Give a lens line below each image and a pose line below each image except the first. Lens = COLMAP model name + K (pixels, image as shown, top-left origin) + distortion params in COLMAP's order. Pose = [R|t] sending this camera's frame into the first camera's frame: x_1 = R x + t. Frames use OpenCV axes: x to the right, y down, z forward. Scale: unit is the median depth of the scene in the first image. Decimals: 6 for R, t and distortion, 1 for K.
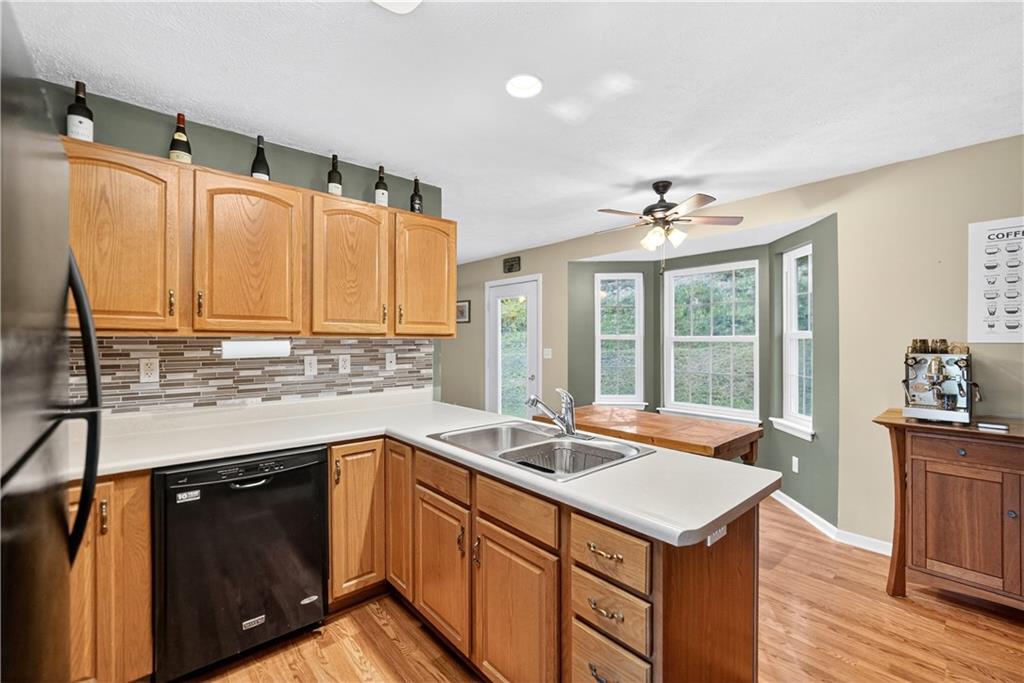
lens RADIAL K [[440.4, 0, 511.1], [0, 440.4, 339.5], [0, 0, 1]] dist [0.000360, 0.000237]
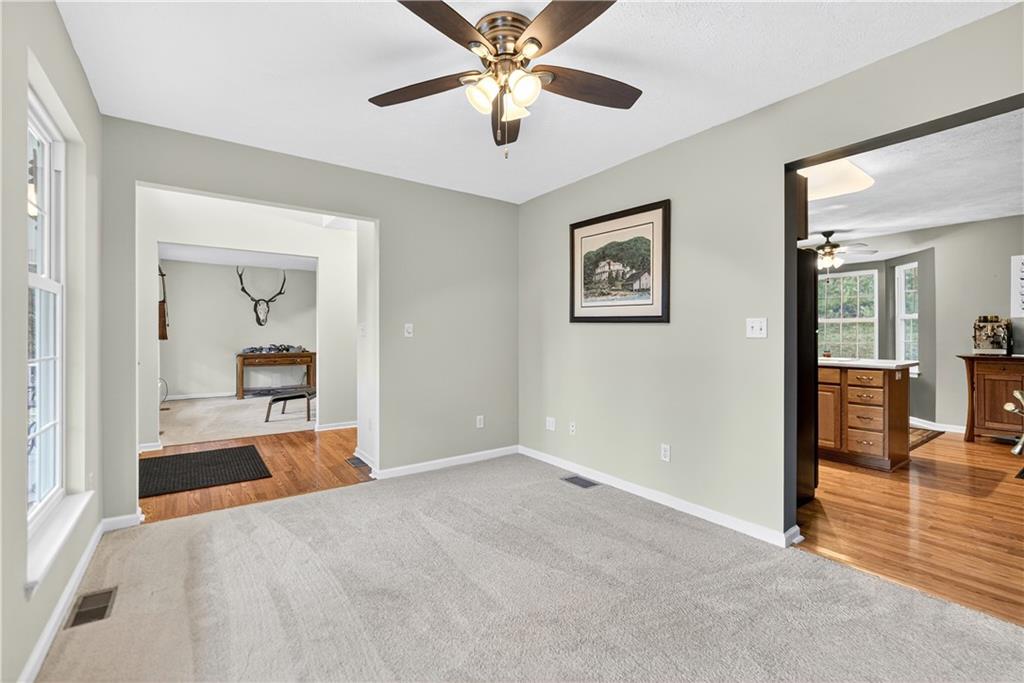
lens RADIAL K [[440.4, 0, 514.0], [0, 440.4, 334.4], [0, 0, 1]] dist [0.000360, 0.000237]
pose [[0.995228, -0.003199, -0.097520, -0.937229], [0.003260, 0.999995, 0.000471, 0.074828], [0.097517, -0.000786, 0.995234, -1.133271]]
